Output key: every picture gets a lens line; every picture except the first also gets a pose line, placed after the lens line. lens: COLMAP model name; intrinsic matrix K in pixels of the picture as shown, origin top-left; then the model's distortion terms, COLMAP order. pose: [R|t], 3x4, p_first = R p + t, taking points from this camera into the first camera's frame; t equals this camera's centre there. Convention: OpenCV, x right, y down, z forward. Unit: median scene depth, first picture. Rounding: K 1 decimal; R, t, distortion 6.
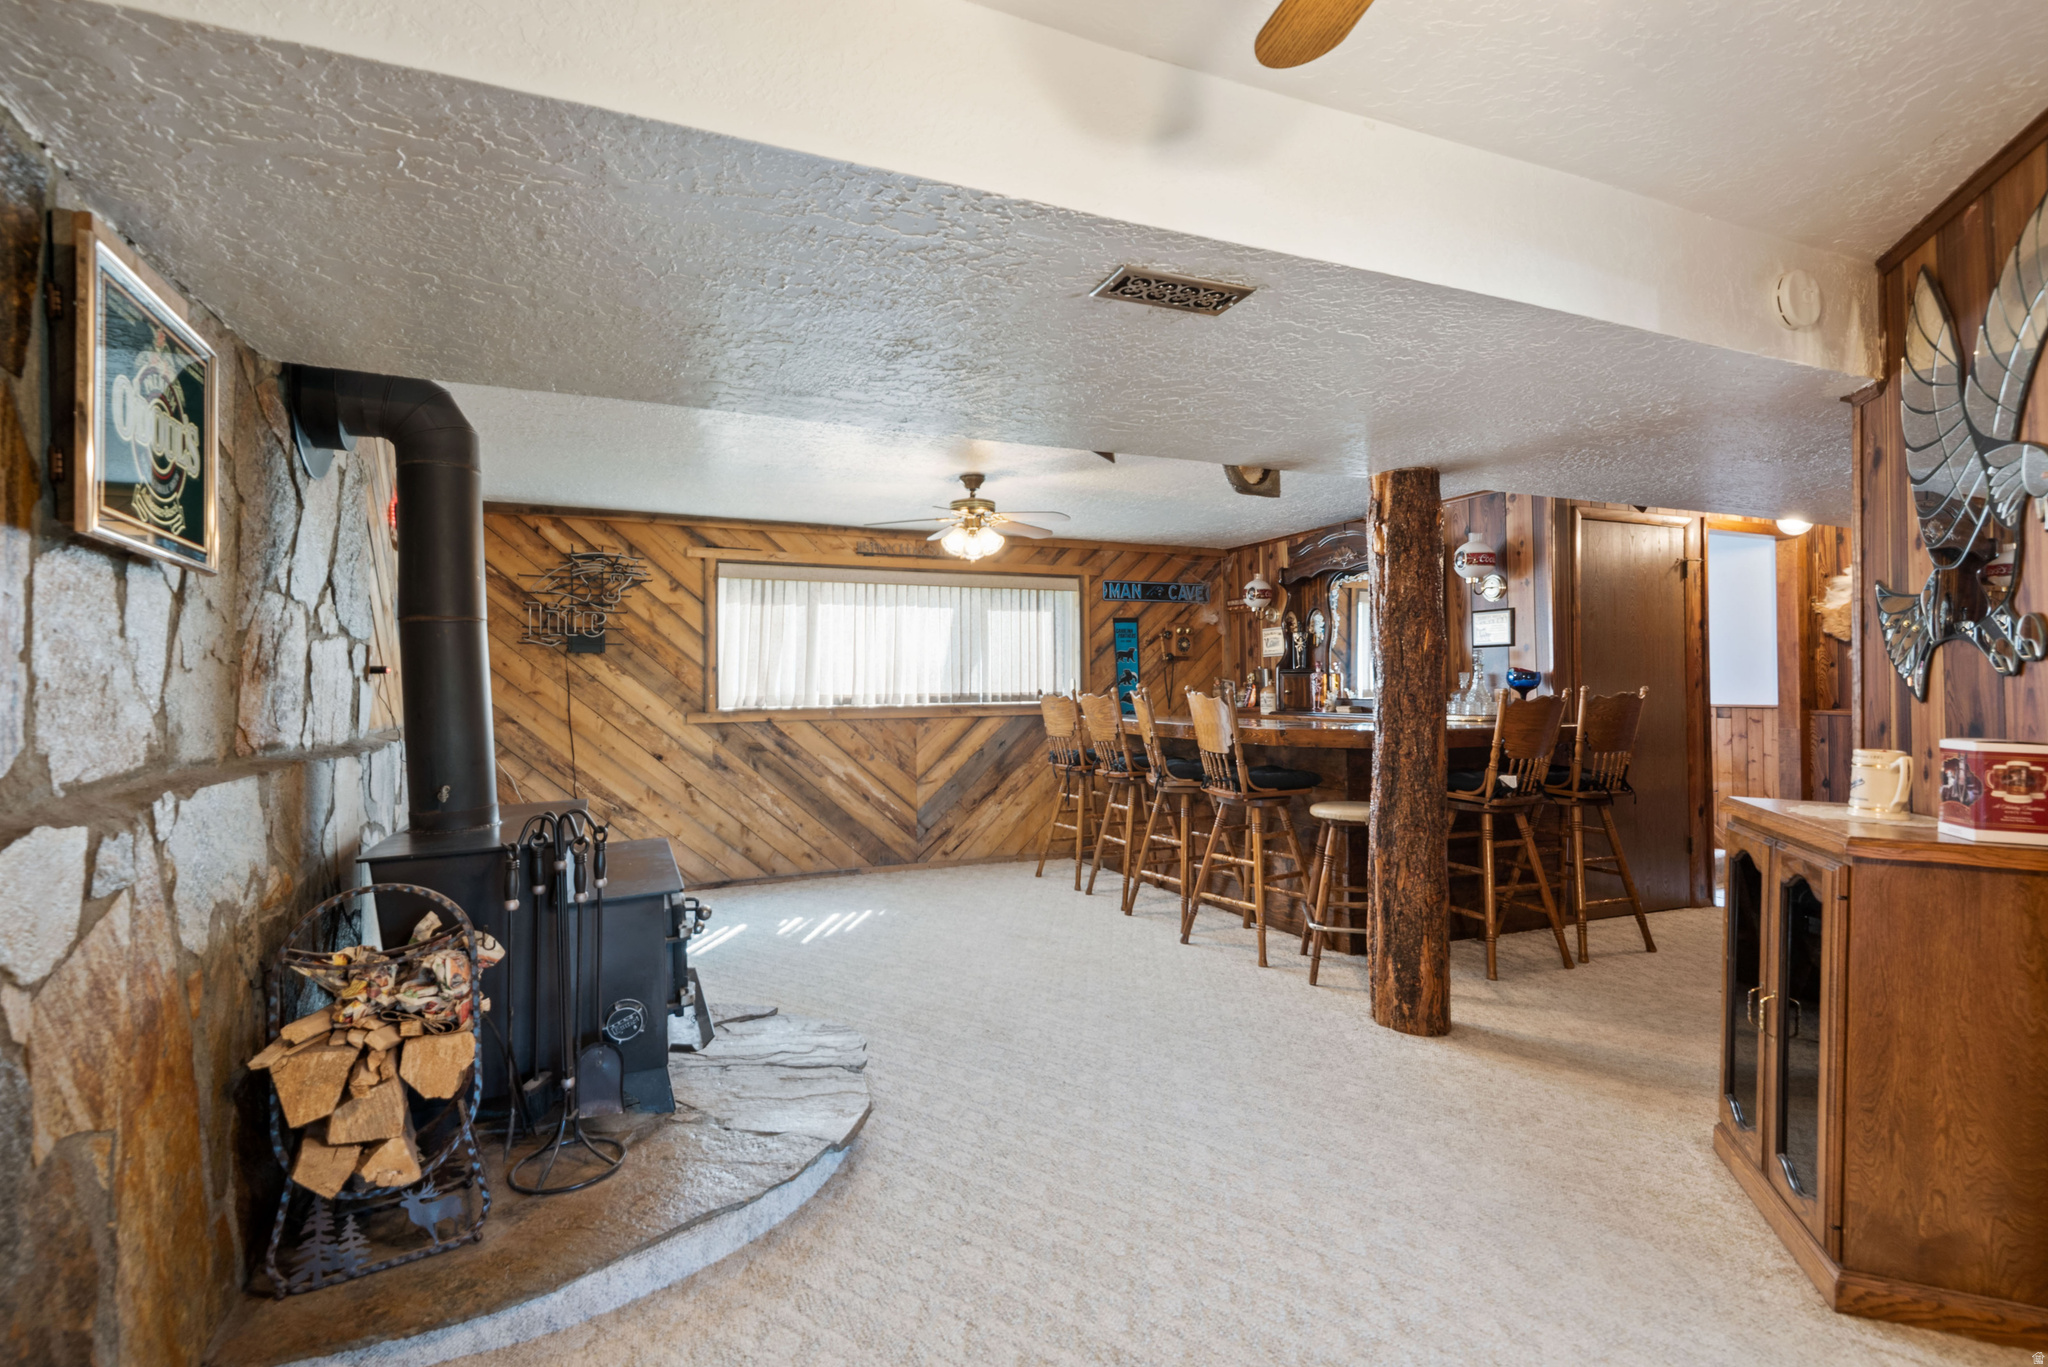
lens RADIAL K [[956.9, 0, 1009.3], [0, 956.9, 703.1], [0, 0, 1]] dist [0.026933, -0.022317]
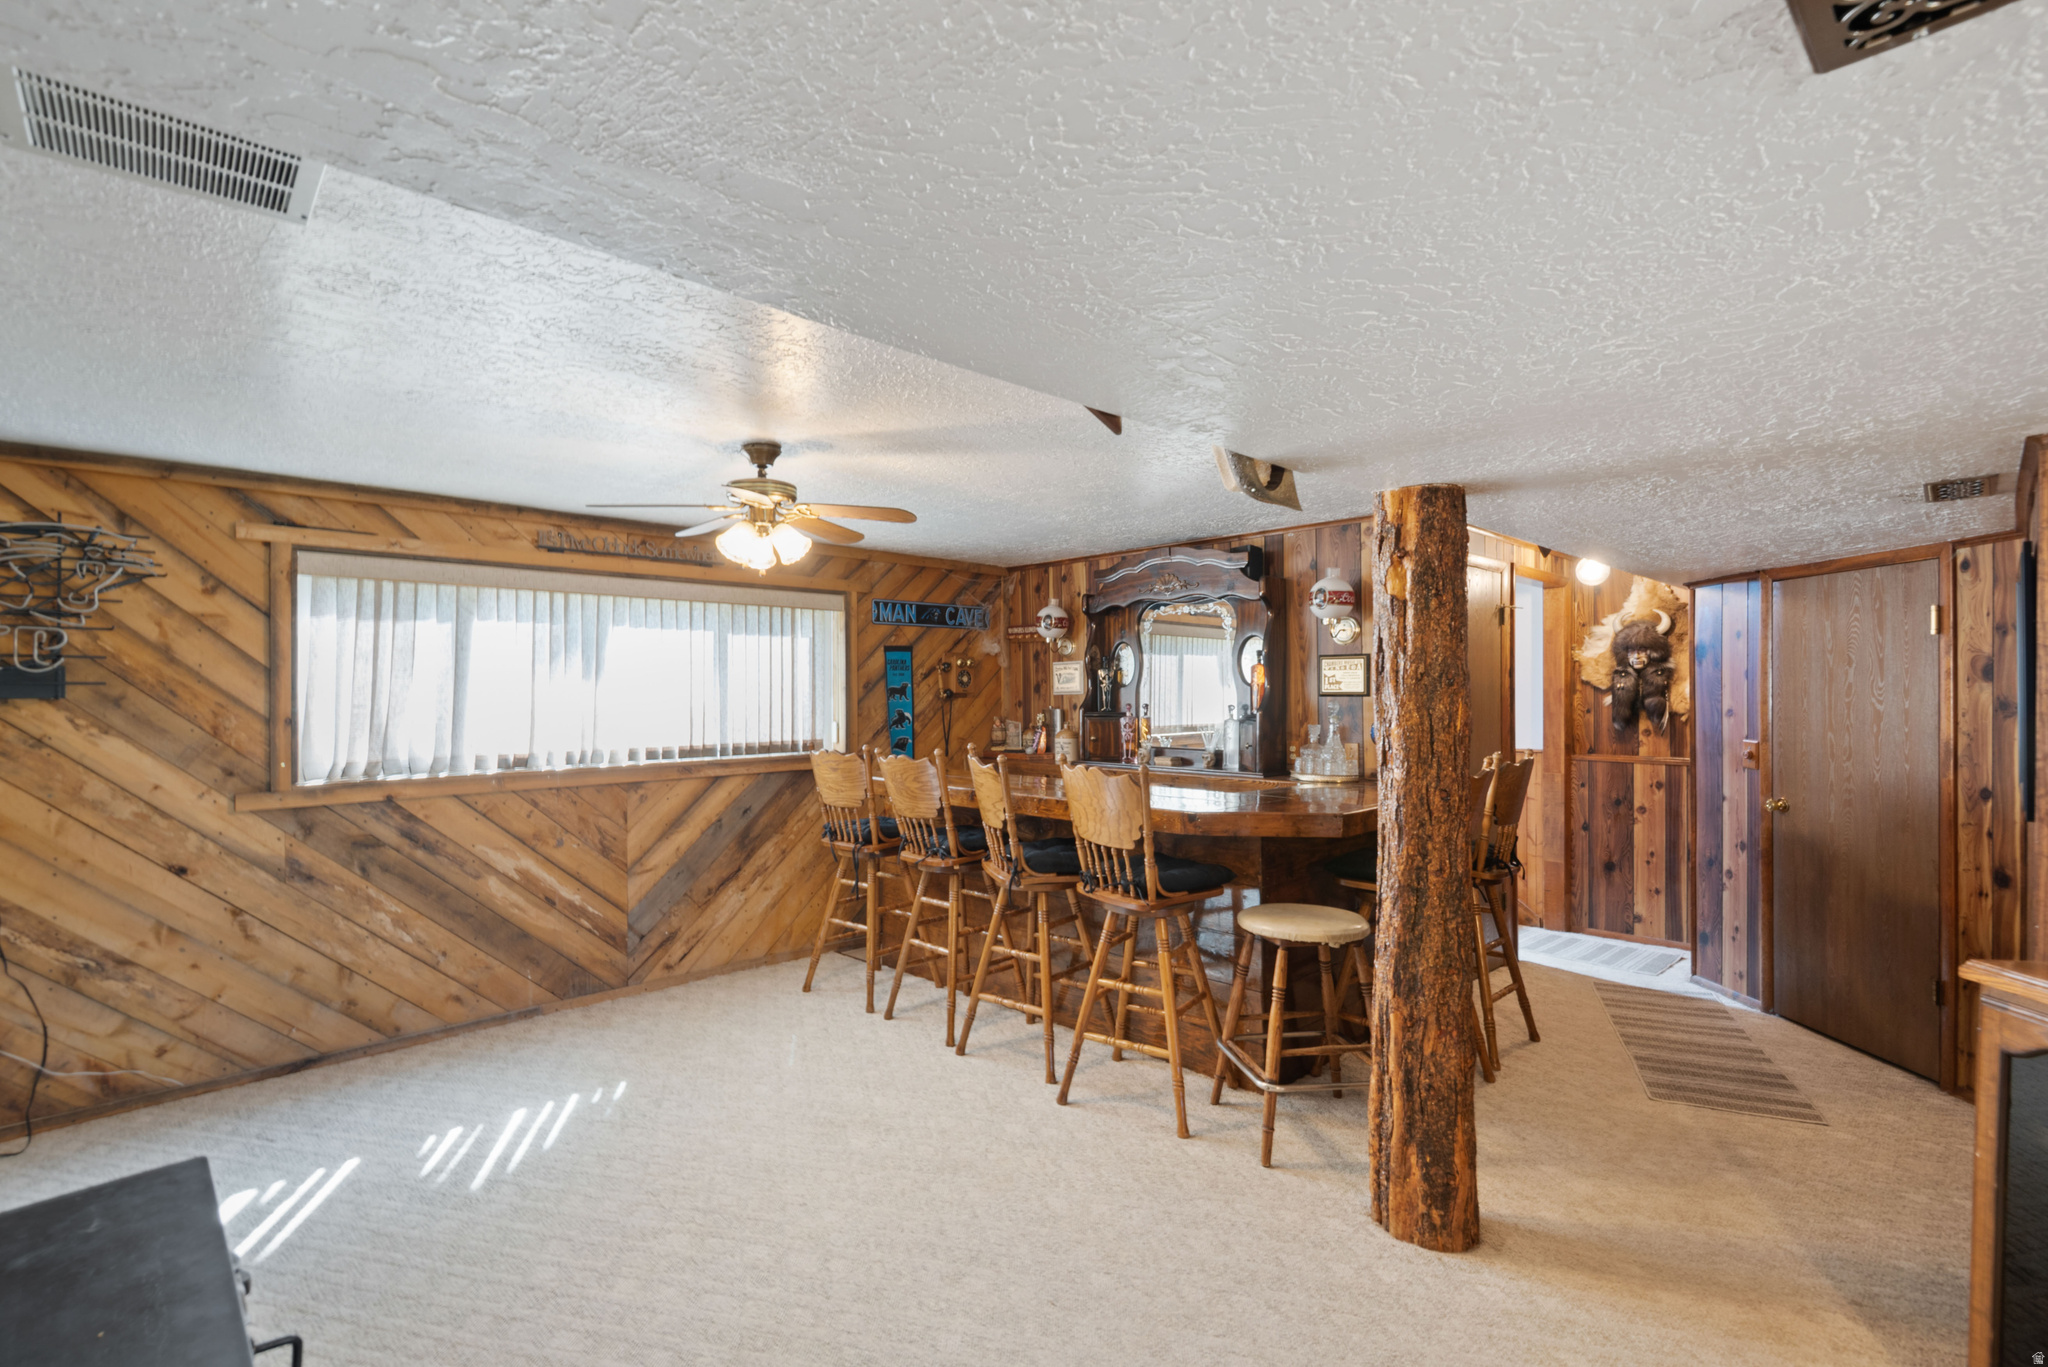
lens RADIAL K [[956.9, 0, 1009.3], [0, 956.9, 703.1], [0, 0, 1]] dist [0.026933, -0.022317]
pose [[0.935291, 0.000519, 0.353880, -0.091381], [0.001810, 0.999979, -0.006248, -0.041994], [-0.353876, 0.006484, 0.935270, 0.248358]]
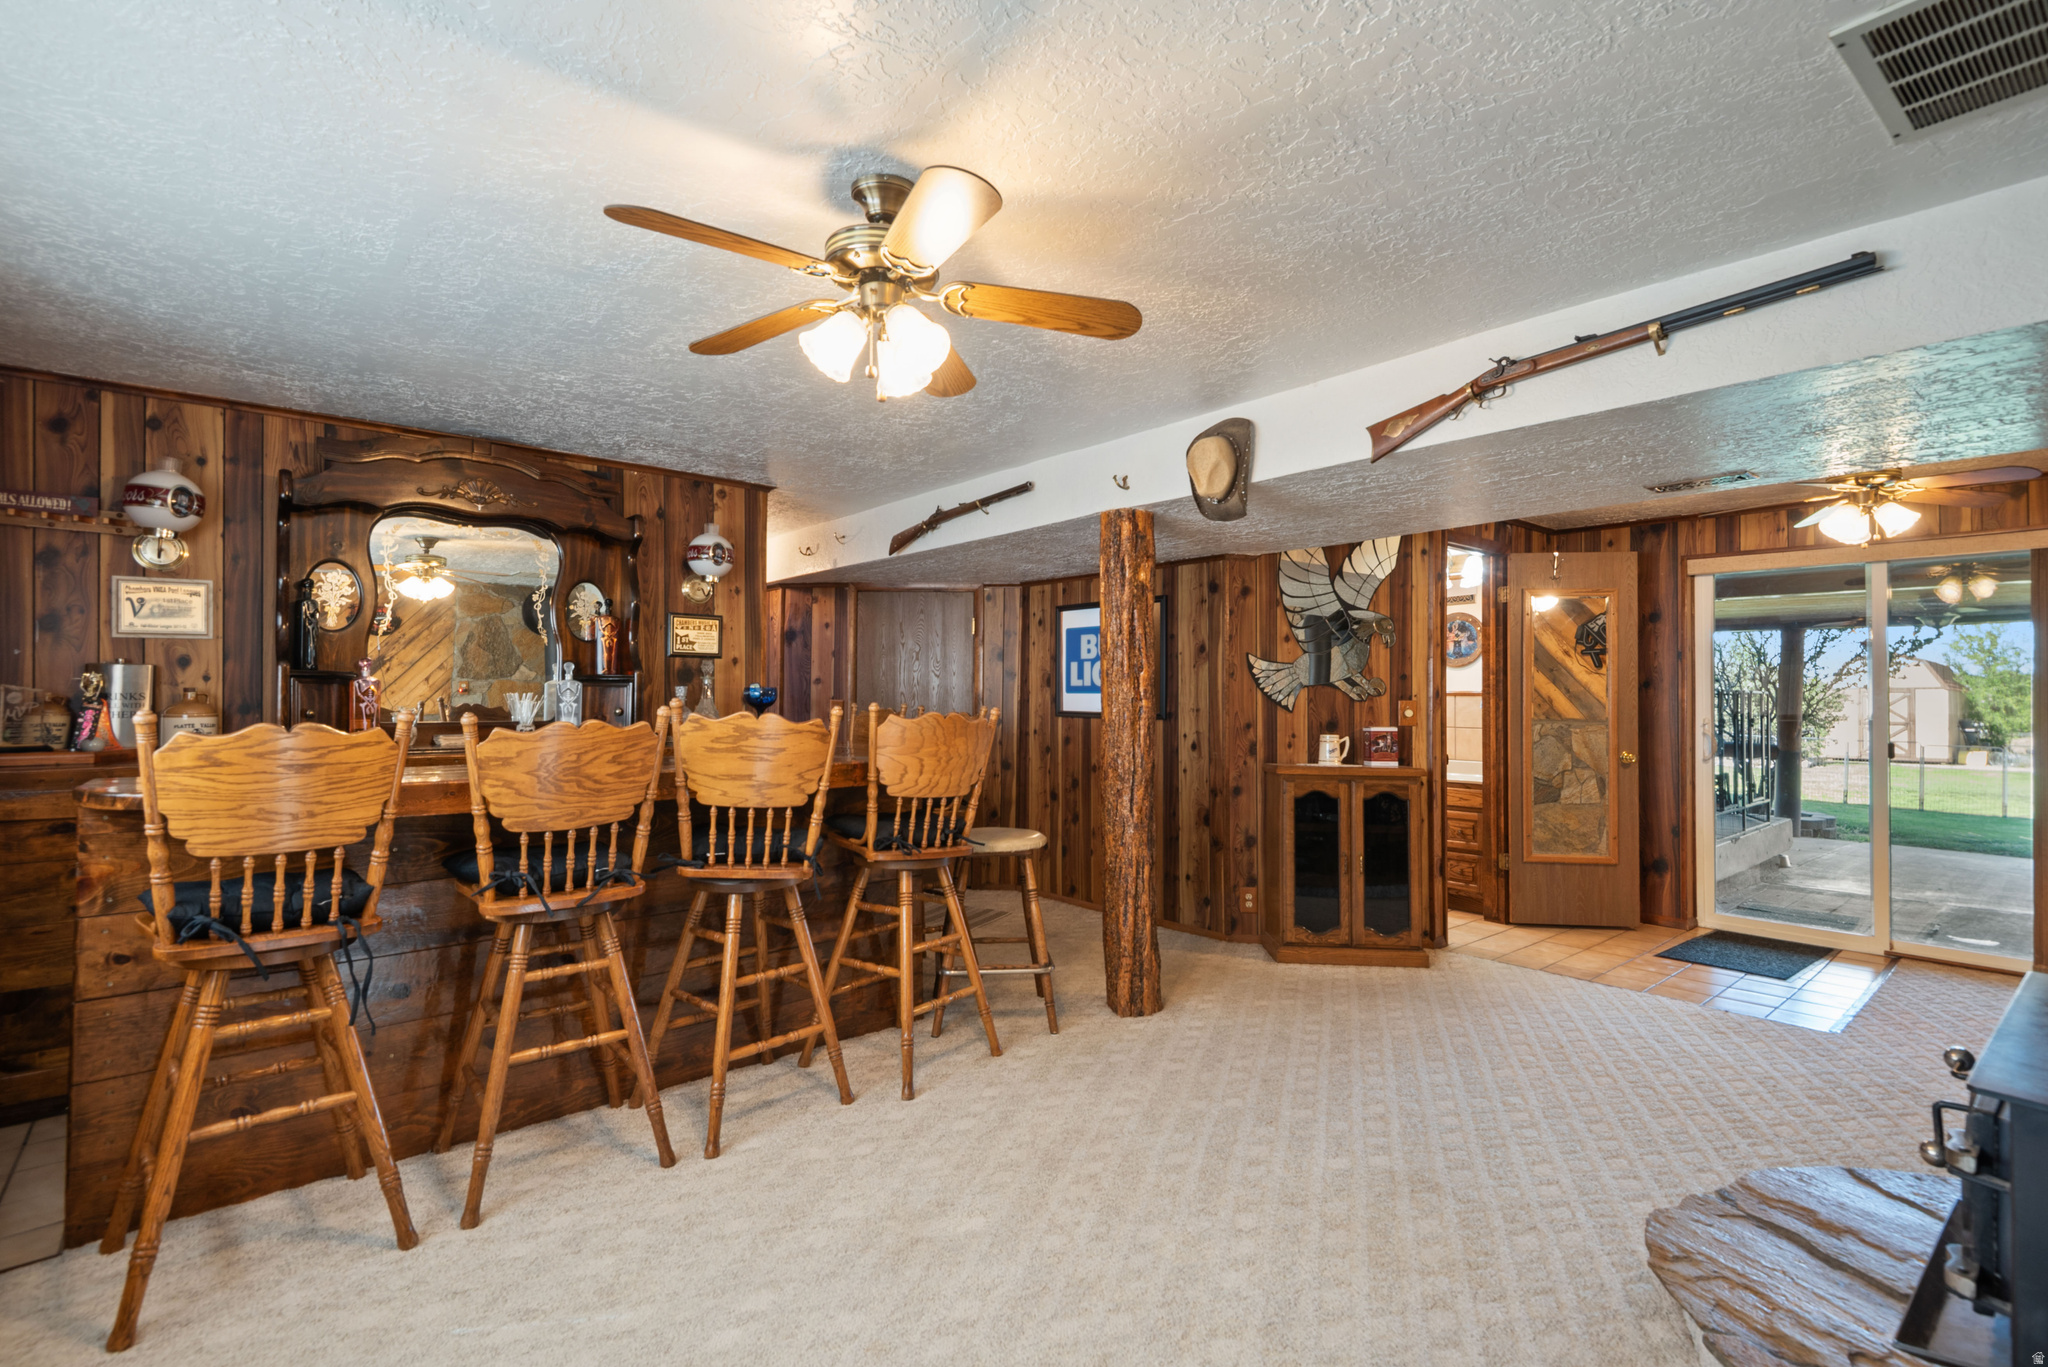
lens RADIAL K [[956.9, 0, 1009.3], [0, 956.9, 703.1], [0, 0, 1]] dist [0.026933, -0.022317]
pose [[-0.298588, -0.005456, 0.954366, -0.366693], [0.008456, 0.999929, 0.008362, -0.019394], [-0.954345, 0.010567, -0.298521, 0.887627]]
